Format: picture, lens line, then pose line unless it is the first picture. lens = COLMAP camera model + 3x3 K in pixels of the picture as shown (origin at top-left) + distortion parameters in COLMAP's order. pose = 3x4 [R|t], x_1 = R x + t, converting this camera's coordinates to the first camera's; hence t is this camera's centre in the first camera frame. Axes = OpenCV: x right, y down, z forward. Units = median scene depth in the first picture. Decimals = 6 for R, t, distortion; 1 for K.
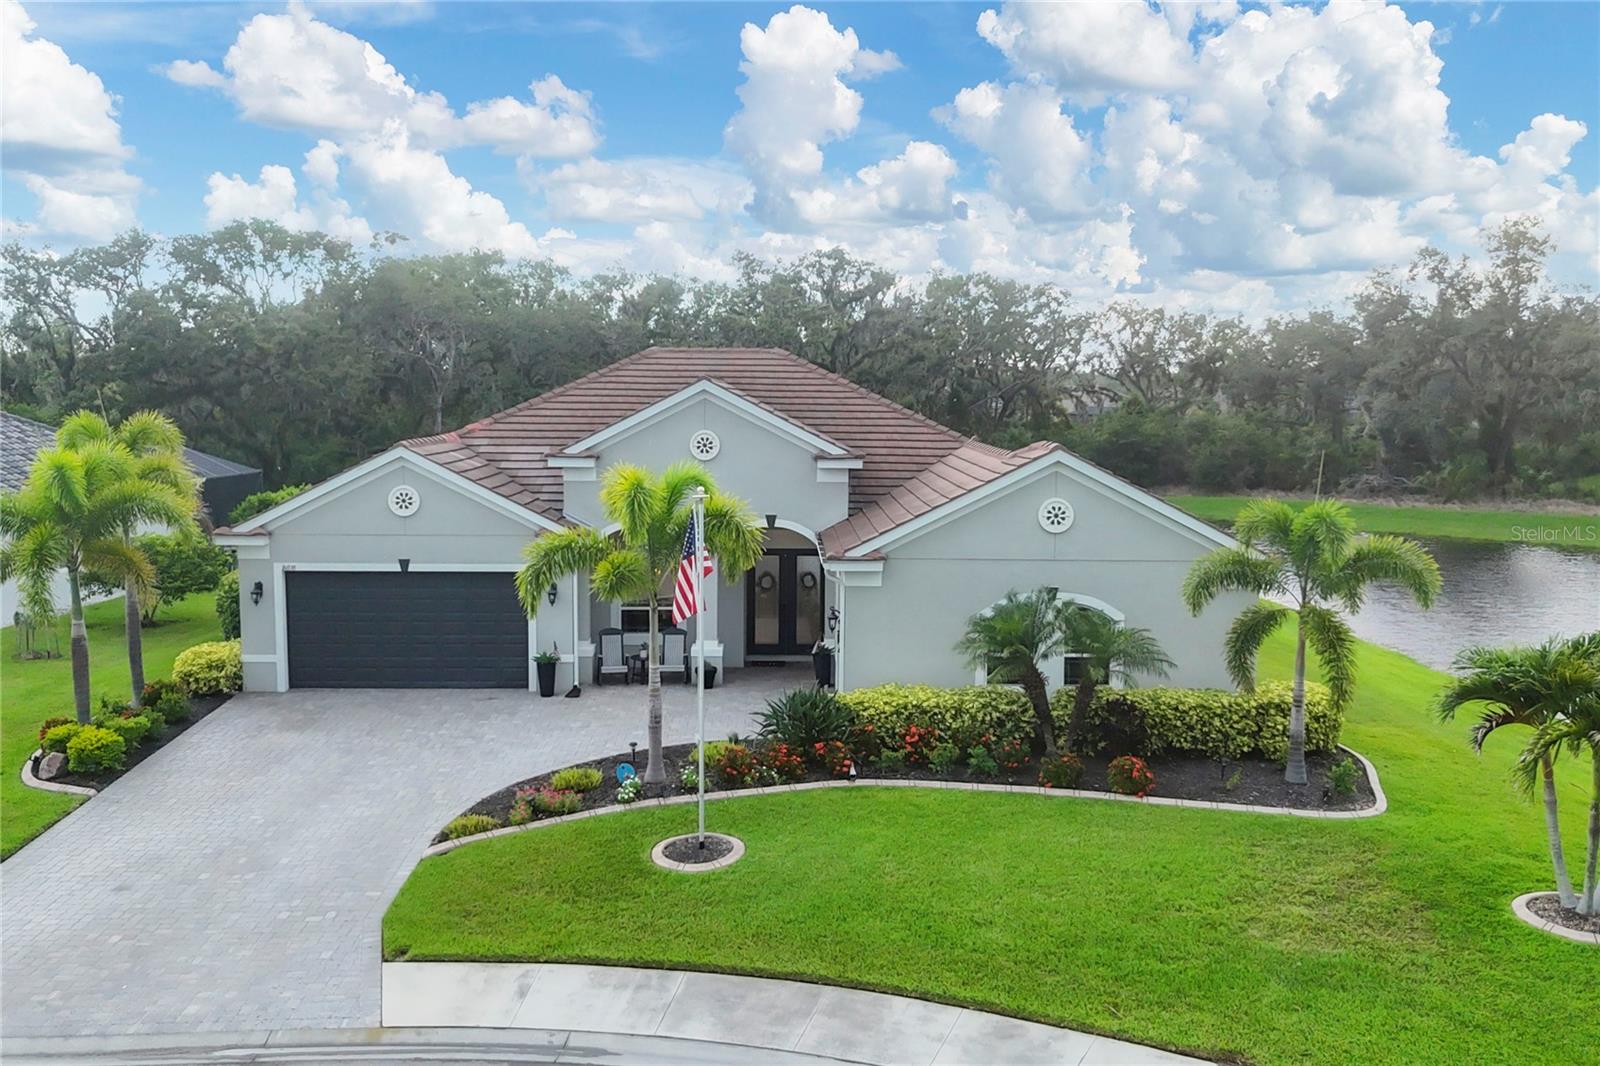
lens RADIAL K [[1411.8, 0, 800.0], [0, 1411.8, 533.0], [0, 0, 1]] dist [0.039609, -0.020154]
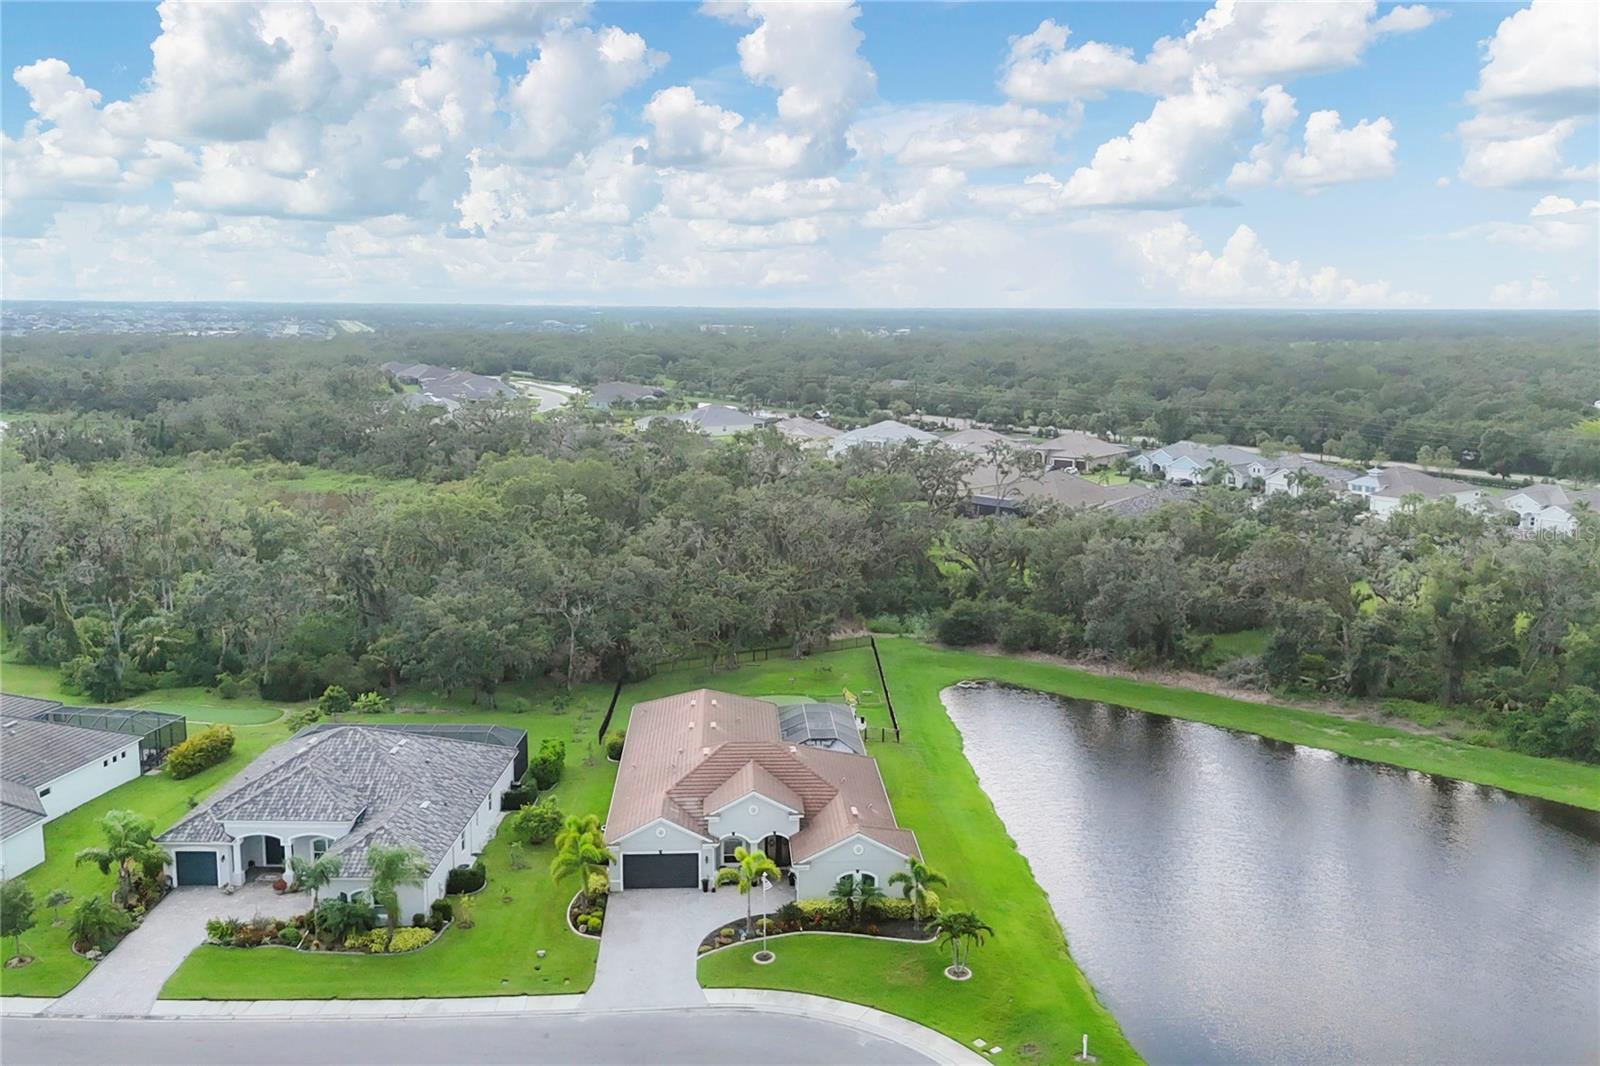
lens RADIAL K [[1411.8, 0, 800.0], [0, 1411.8, 533.0], [0, 0, 1]] dist [0.039609, -0.020154]
pose [[0.999255, -0.009619, 0.037387, -0.093161], [0.007278, 0.998033, 0.062272, -1.070048], [-0.037912, -0.061954, 0.997359, -2.577326]]
